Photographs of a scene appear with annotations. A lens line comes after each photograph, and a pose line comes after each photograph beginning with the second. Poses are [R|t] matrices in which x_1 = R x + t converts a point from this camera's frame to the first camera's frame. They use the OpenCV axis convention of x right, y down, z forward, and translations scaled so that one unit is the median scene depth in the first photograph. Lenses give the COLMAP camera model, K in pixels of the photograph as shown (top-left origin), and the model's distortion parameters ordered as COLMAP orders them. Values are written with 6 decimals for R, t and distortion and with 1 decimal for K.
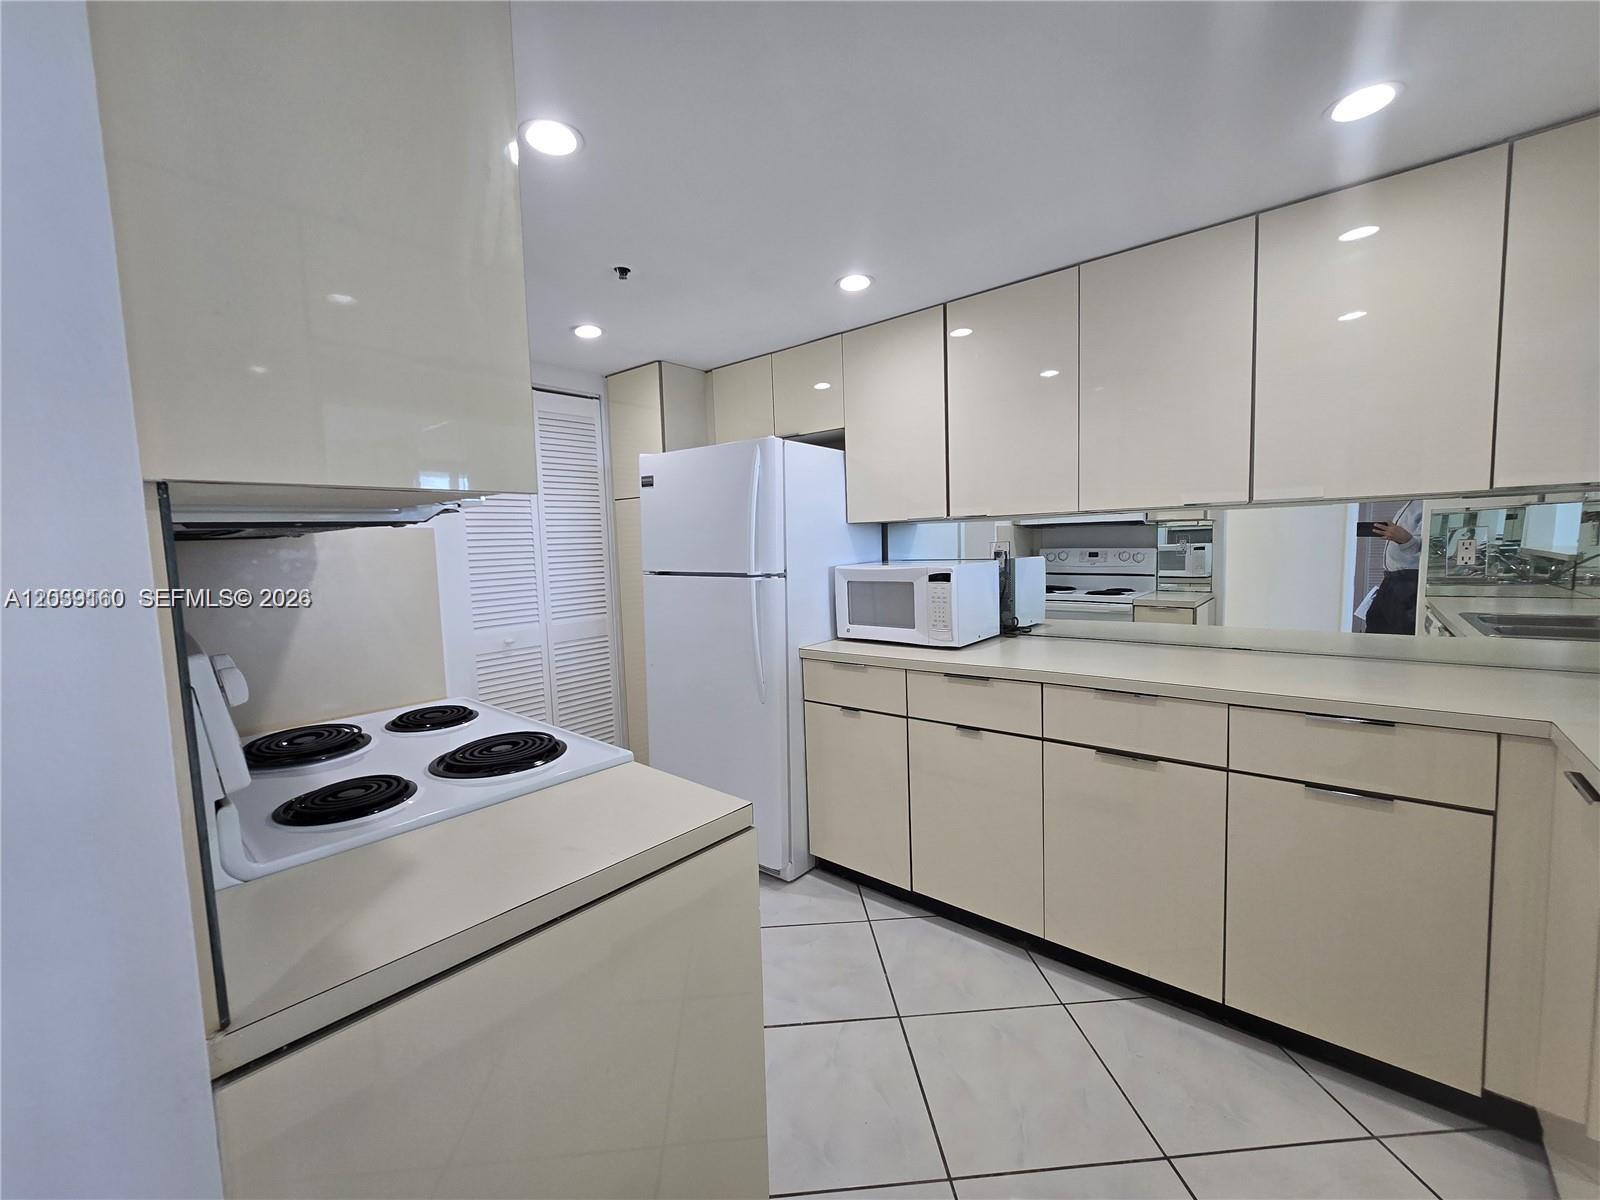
lens RADIAL K [[632.3, 0, 804.1], [0, 632.3, 589.6], [0, 0, 1]] dist [0.002394, 0.000250]
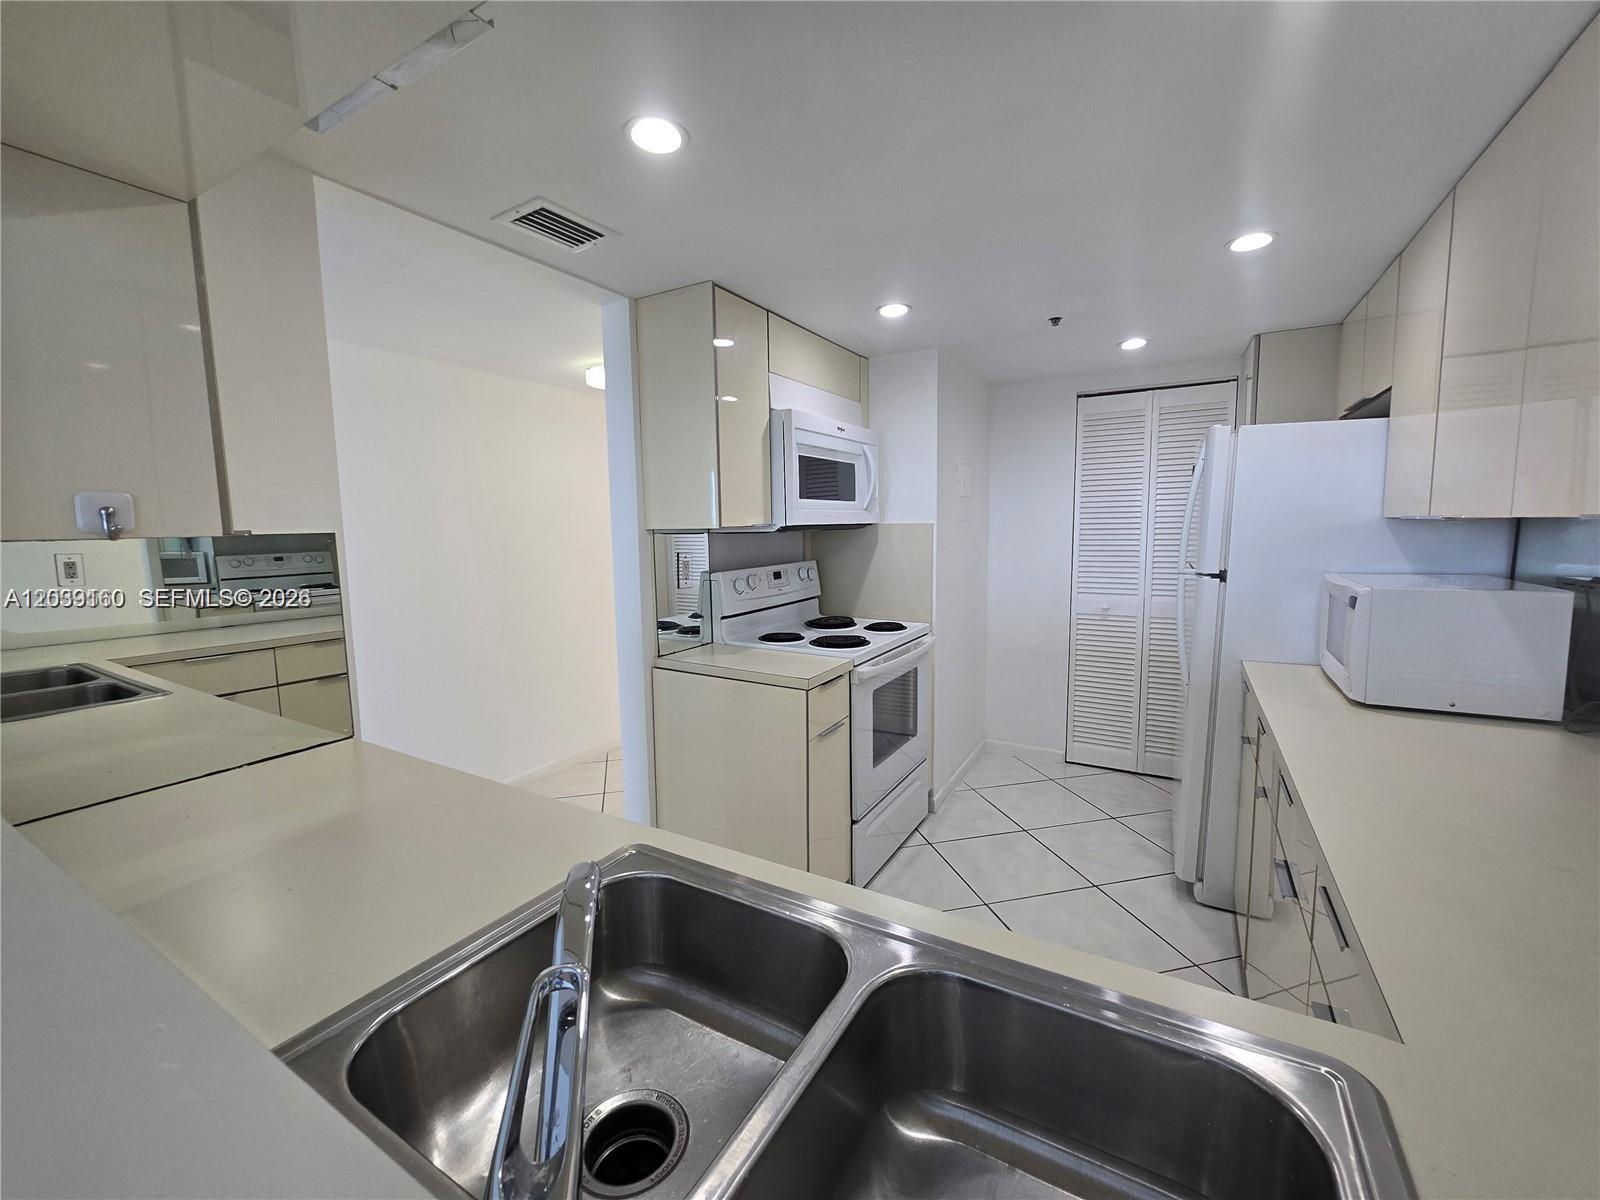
lens RADIAL K [[632.3, 0, 804.1], [0, 632.3, 589.6], [0, 0, 1]] dist [0.002394, 0.000250]
pose [[0.160239, 0.134246, -0.977907, 0.660834], [-0.068674, 0.989824, 0.124629, -0.067953], [0.984686, 0.047187, 0.167828, 0.219238]]
